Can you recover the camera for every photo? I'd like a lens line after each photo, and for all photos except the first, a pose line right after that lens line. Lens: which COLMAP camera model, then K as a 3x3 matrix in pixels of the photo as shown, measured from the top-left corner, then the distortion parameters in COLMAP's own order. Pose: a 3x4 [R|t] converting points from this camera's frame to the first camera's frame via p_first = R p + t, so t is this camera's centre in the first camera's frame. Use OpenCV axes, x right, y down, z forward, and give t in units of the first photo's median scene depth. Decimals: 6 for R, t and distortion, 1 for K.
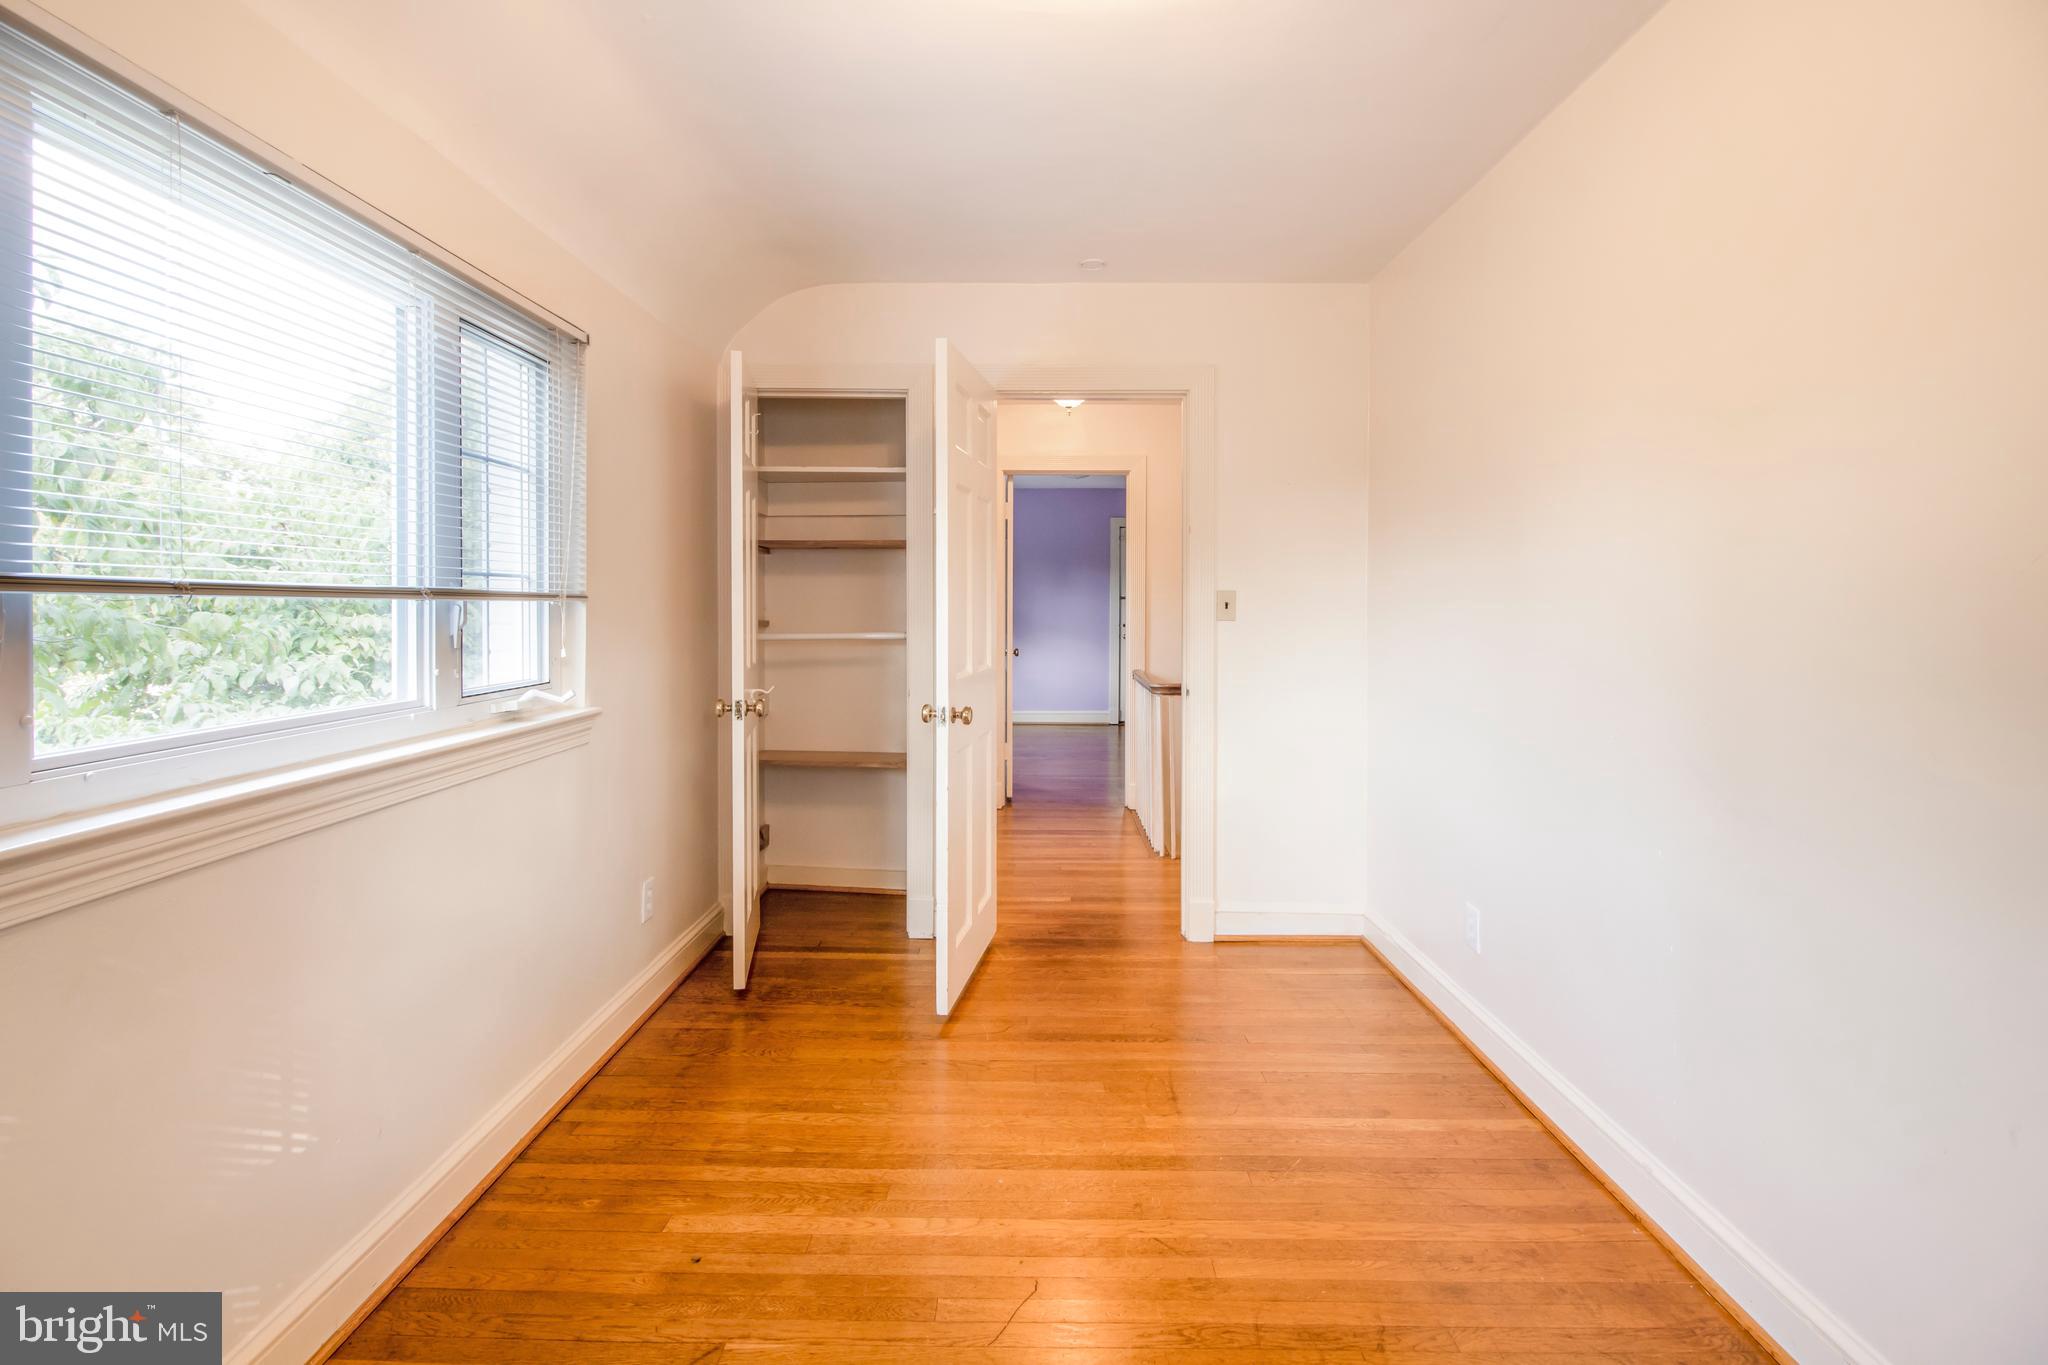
lens RADIAL K [[957.1, 0, 1021.8], [0, 957.1, 604.6], [0, 0, 1]] dist [-0.000142, -0.000016]
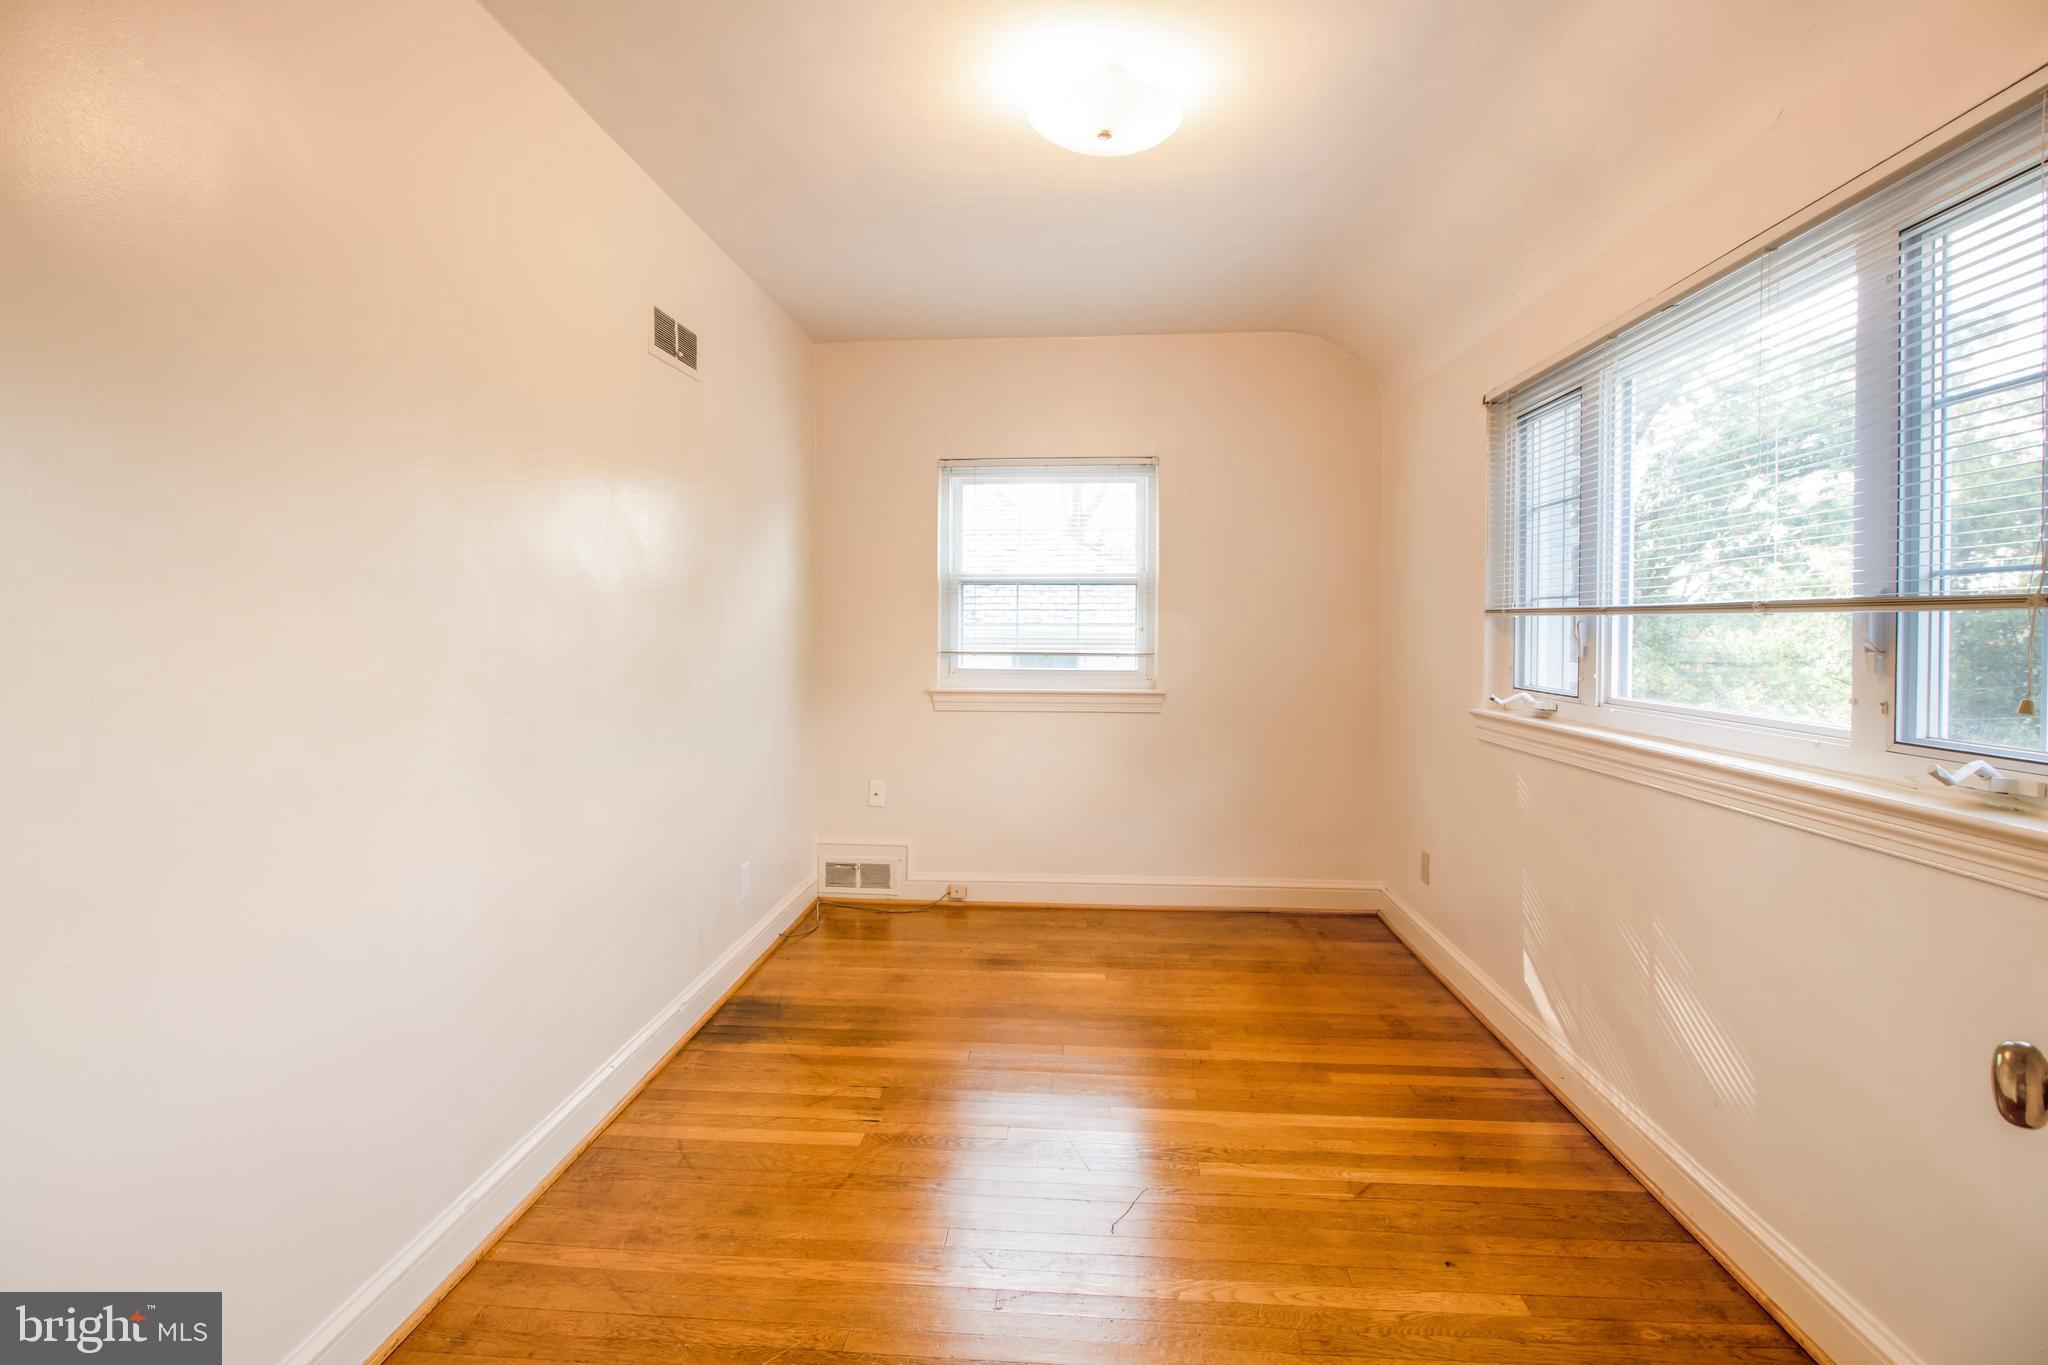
lens RADIAL K [[960.3, 0, 1024.5], [0, 960.3, 642.4], [0, 0, 1]] dist [0.000970, -0.000188]
pose [[-0.998372, -0.004546, 0.056850, 0.054667], [-0.003693, 0.999879, 0.015091, 0.011975], [-0.056911, 0.014856, -0.998269, 2.034265]]
